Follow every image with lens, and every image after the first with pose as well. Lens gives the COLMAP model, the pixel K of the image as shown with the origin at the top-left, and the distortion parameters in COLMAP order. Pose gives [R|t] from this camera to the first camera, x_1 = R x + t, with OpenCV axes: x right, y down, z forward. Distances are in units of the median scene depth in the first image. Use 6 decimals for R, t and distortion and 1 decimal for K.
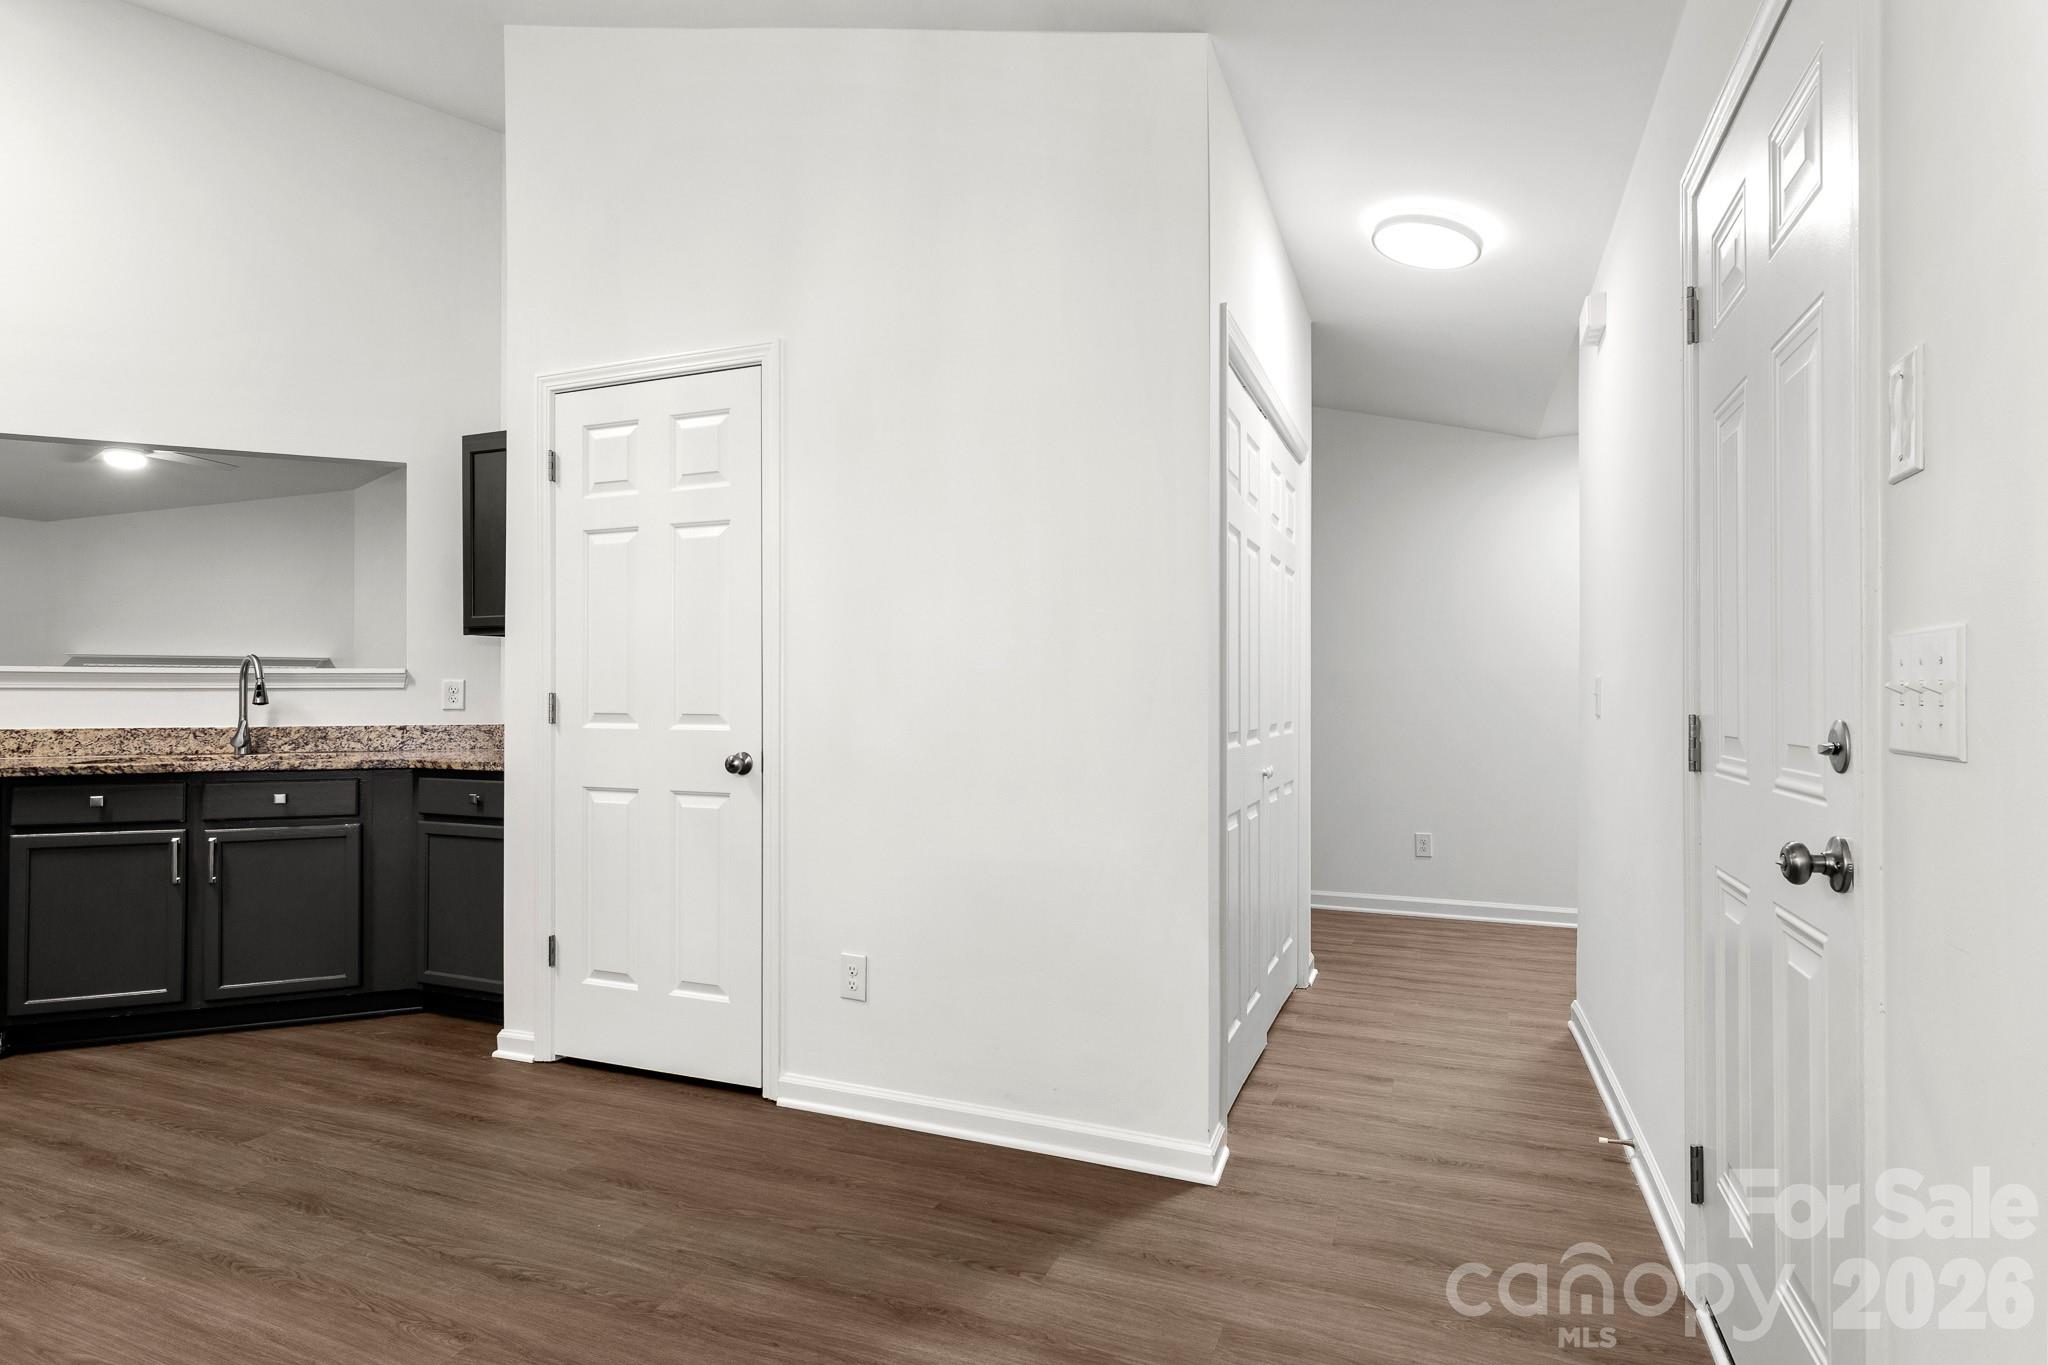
lens RADIAL K [[1050.3, 0, 1023.4], [0, 1050.3, 690.3], [0, 0, 1]] dist [-0.010352, 0.009218]
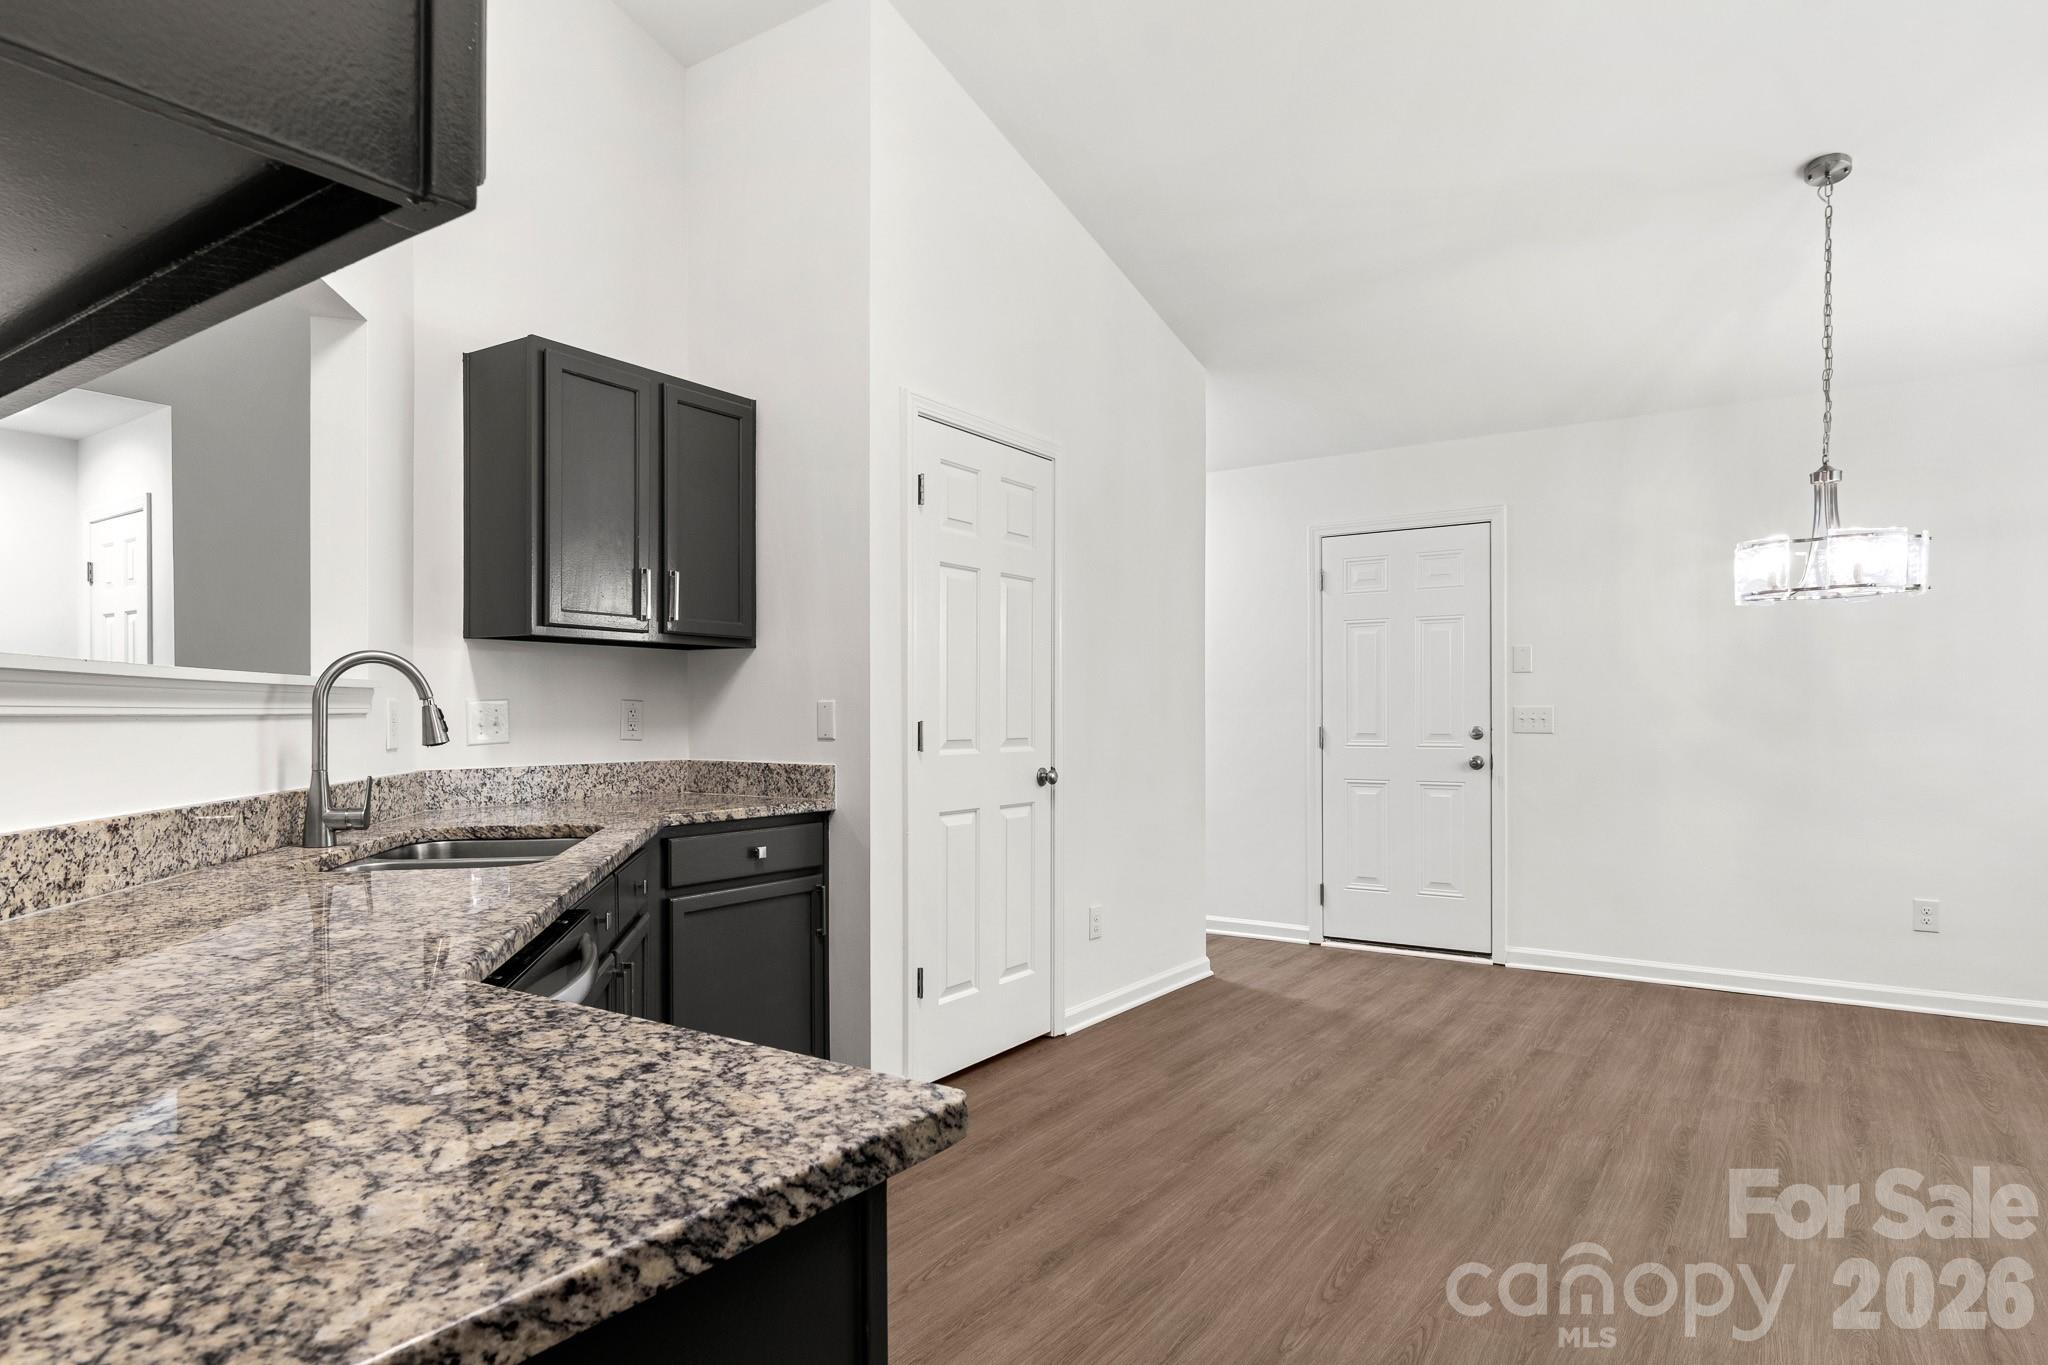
lens RADIAL K [[1158.5, 0, 1026.5], [0, 1158.5, 718.6], [0, 0, 1]] dist [-0.000659, 0.000361]
pose [[0.205911, -0.003441, 0.978565, -1.378879], [-0.005103, 0.999976, 0.004590, -0.004735], [-0.978557, -0.005939, 0.205889, 0.628010]]
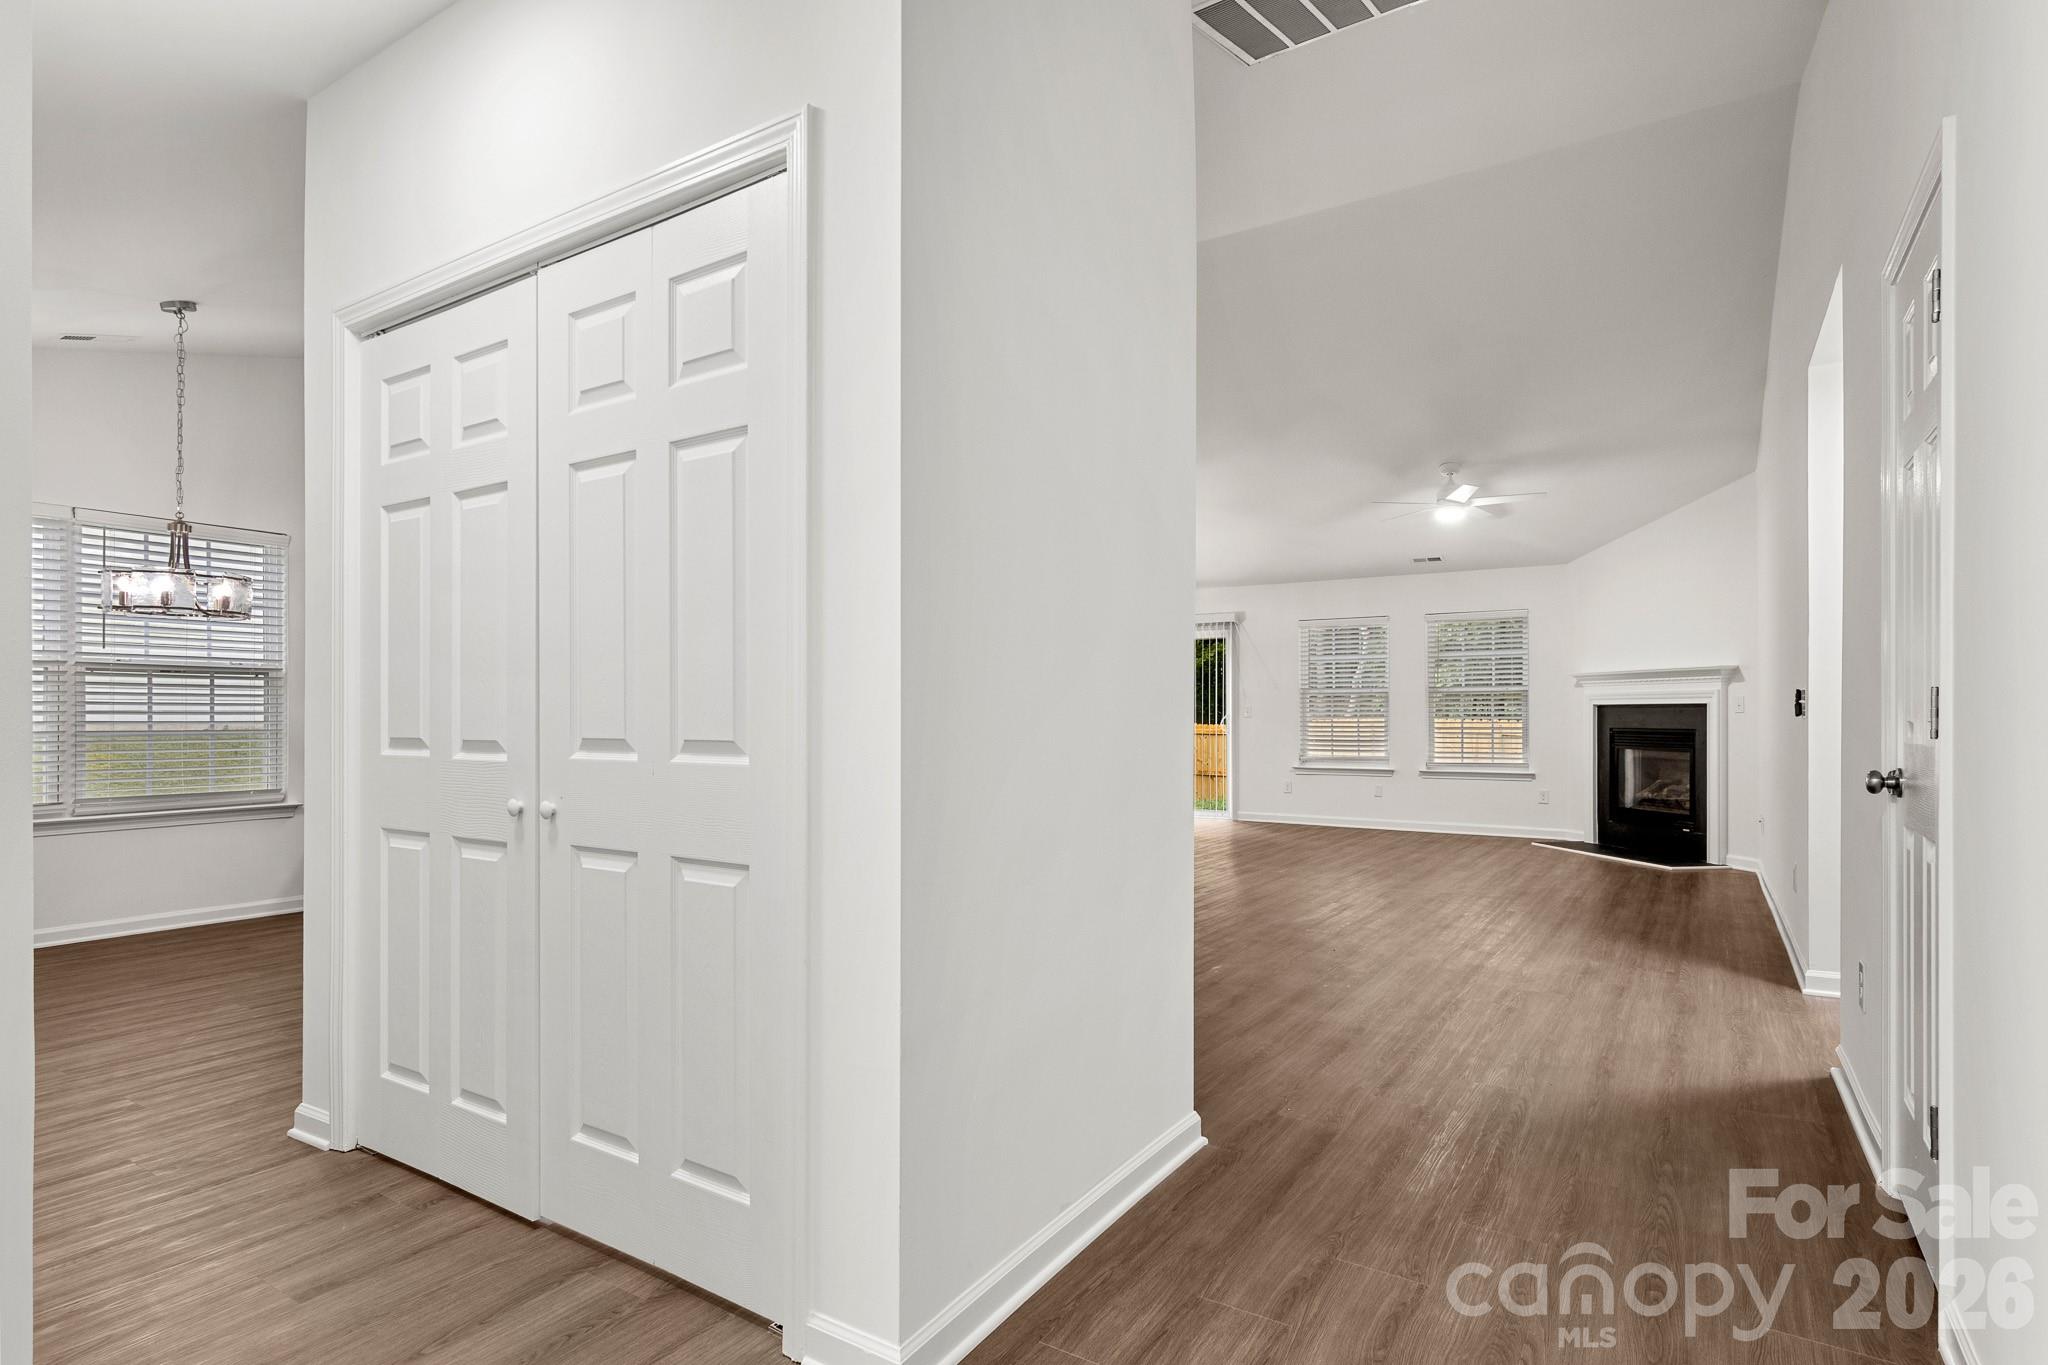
lens RADIAL K [[1036.0, 0, 1027.3], [0, 1036.0, 708.4], [0, 0, 1]] dist [0.003063, 0.000726]
pose [[-0.177130, -0.005367, -0.984173, 0.806205], [0.006495, 0.999957, -0.006622, 0.017775], [0.984166, -0.007566, -0.177087, 1.392979]]
